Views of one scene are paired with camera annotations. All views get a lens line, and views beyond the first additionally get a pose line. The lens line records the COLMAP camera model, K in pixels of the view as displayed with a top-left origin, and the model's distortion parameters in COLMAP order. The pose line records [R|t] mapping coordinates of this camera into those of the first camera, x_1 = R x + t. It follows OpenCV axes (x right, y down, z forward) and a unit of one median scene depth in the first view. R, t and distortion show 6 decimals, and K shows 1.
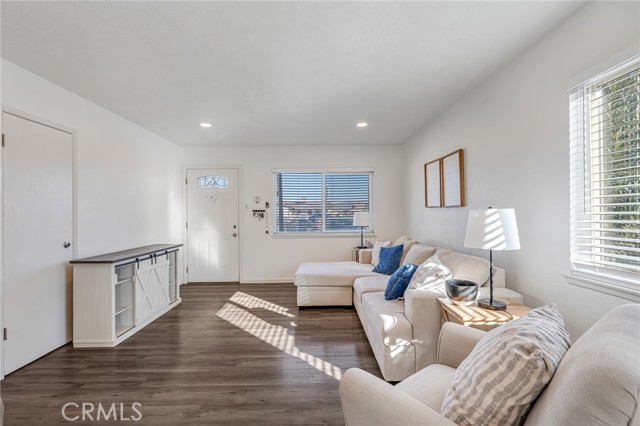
lens RADIAL K [[283.0, 0, 332.3], [0, 283.0, 212.7], [0, 0, 1]] dist [0.001237, 0.000114]
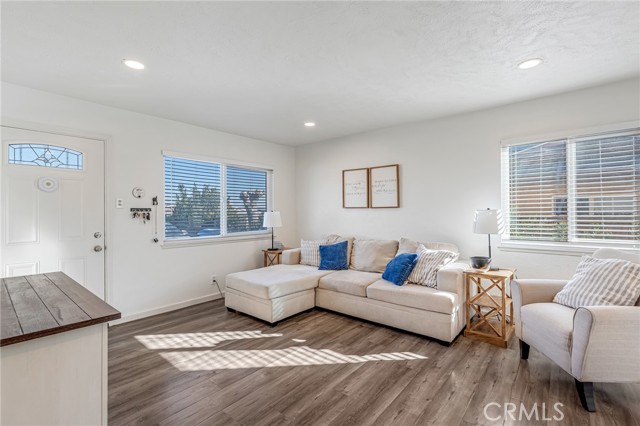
lens RADIAL K [[283.0, 0, 332.3], [0, 283.0, 212.7], [0, 0, 1]] dist [0.001237, 0.000114]
pose [[0.665063, 0.001633, 0.746785, -0.650319], [0.000192, 0.999997, -0.002358, 0.003734], [-0.746787, 0.001712, 0.665061, 0.312936]]
